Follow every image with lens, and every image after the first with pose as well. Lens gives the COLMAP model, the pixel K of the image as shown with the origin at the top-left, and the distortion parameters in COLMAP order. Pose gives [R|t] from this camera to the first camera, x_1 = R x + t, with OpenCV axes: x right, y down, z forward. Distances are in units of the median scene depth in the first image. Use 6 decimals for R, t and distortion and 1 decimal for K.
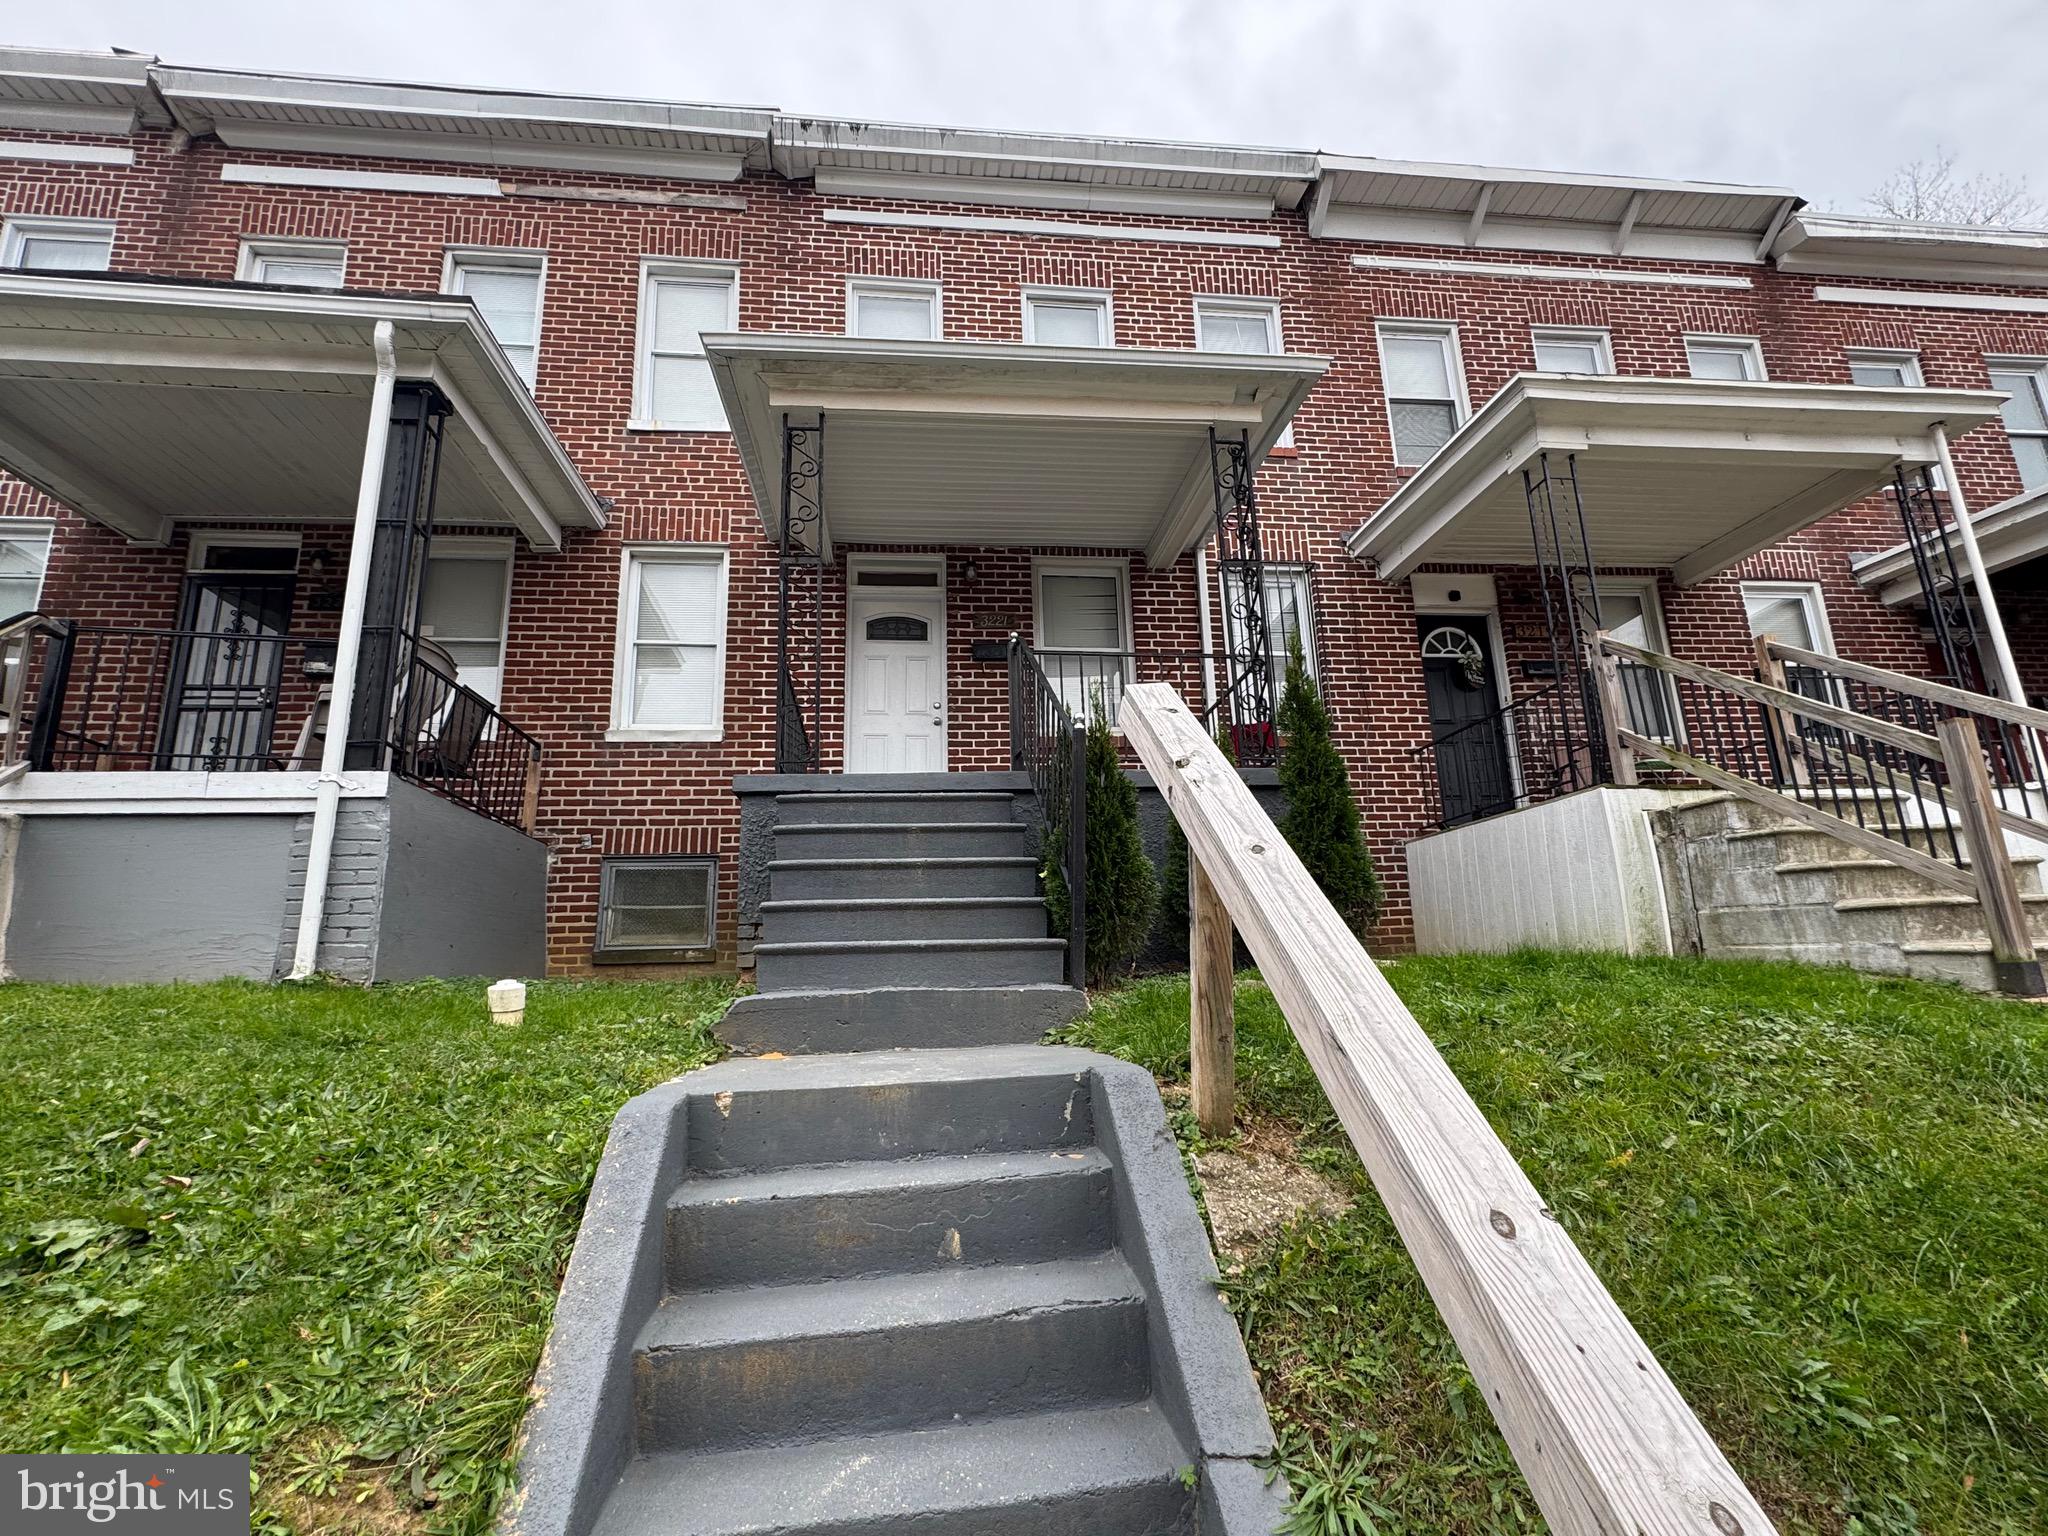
lens RADIAL K [[955.6, 0, 1022.9], [0, 955.6, 762.8], [0, 0, 1]] dist [-0.004853, 0.000421]
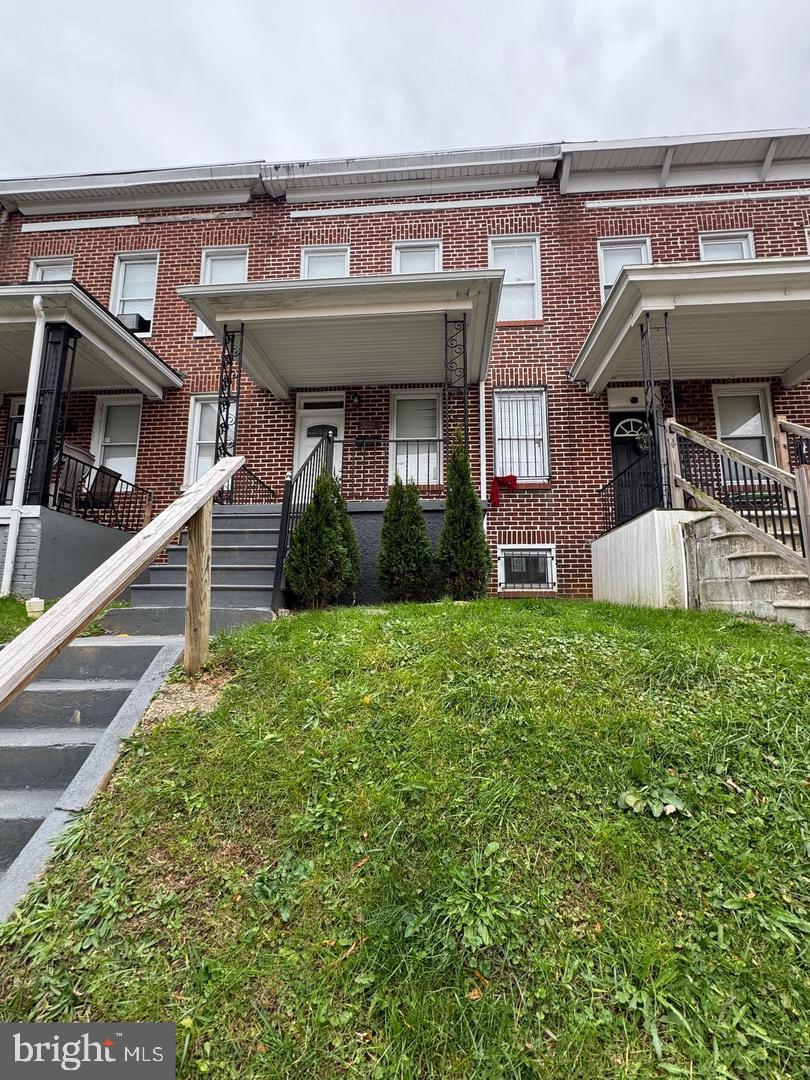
lens RADIAL K [[503.9, 0, 409.6], [0, 503.9, 535.0], [0, 0, 1]] dist [-0.004853, 0.000421]
pose [[0.980912, 0.003791, -0.194418, 0.243167], [0.009331, 0.997741, 0.066534, 0.004703], [0.194231, -0.067078, 0.978660, 0.012125]]
